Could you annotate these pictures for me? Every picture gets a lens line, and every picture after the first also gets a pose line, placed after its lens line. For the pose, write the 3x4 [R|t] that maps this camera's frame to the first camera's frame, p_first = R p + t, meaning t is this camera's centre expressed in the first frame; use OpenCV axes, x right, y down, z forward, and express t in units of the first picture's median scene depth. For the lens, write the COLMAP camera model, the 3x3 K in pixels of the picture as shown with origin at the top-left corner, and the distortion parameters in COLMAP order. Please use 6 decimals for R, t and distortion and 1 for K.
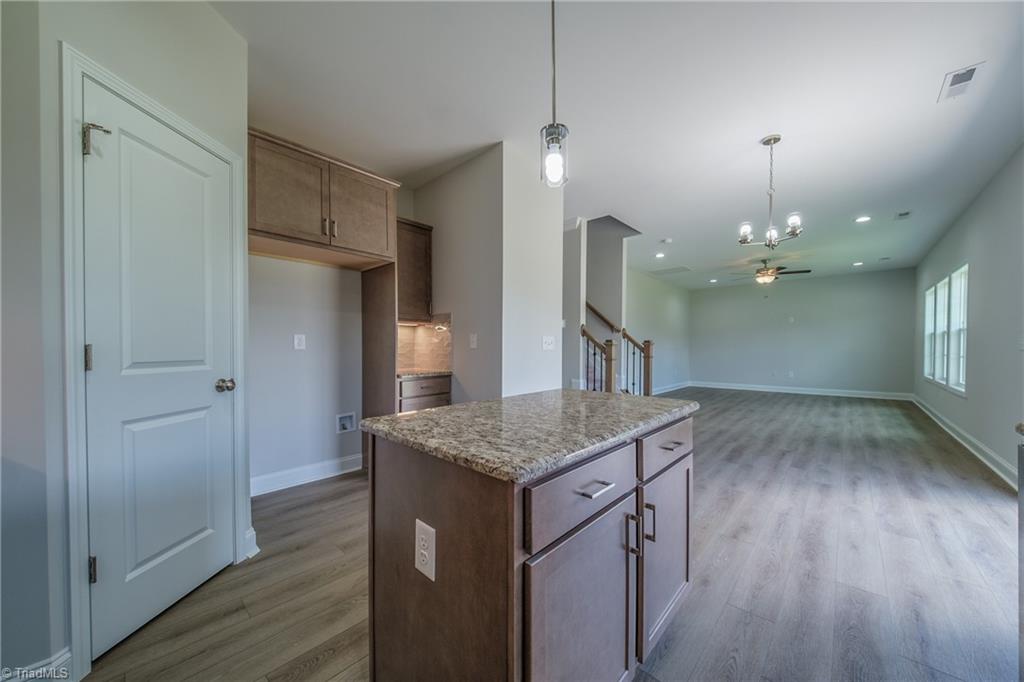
lens RADIAL K [[363.5, 0, 513.3], [0, 363.5, 353.2], [0, 0, 1]] dist [0.000725, -0.000132]
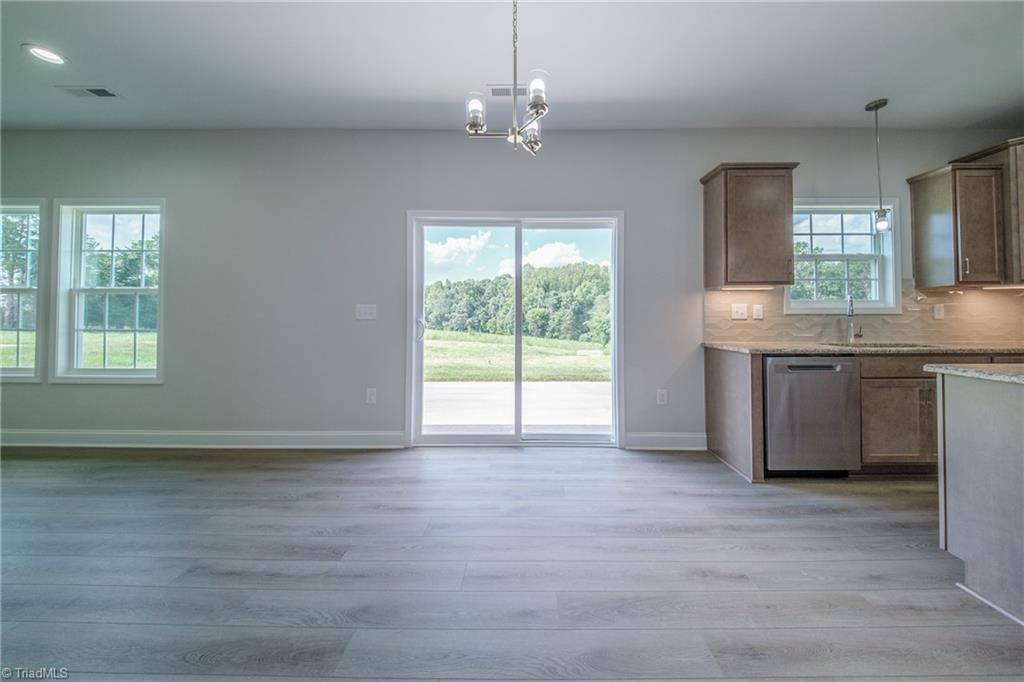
lens RADIAL K [[358.7, 0, 520.1], [0, 358.7, 311.3], [0, 0, 1]] dist [0.000251, -0.003975]
pose [[-0.670355, 0.016252, 0.741862, 0.275734], [0.017004, 0.999834, -0.006538, -0.018217], [-0.741845, 0.008231, -0.670520, 1.340052]]
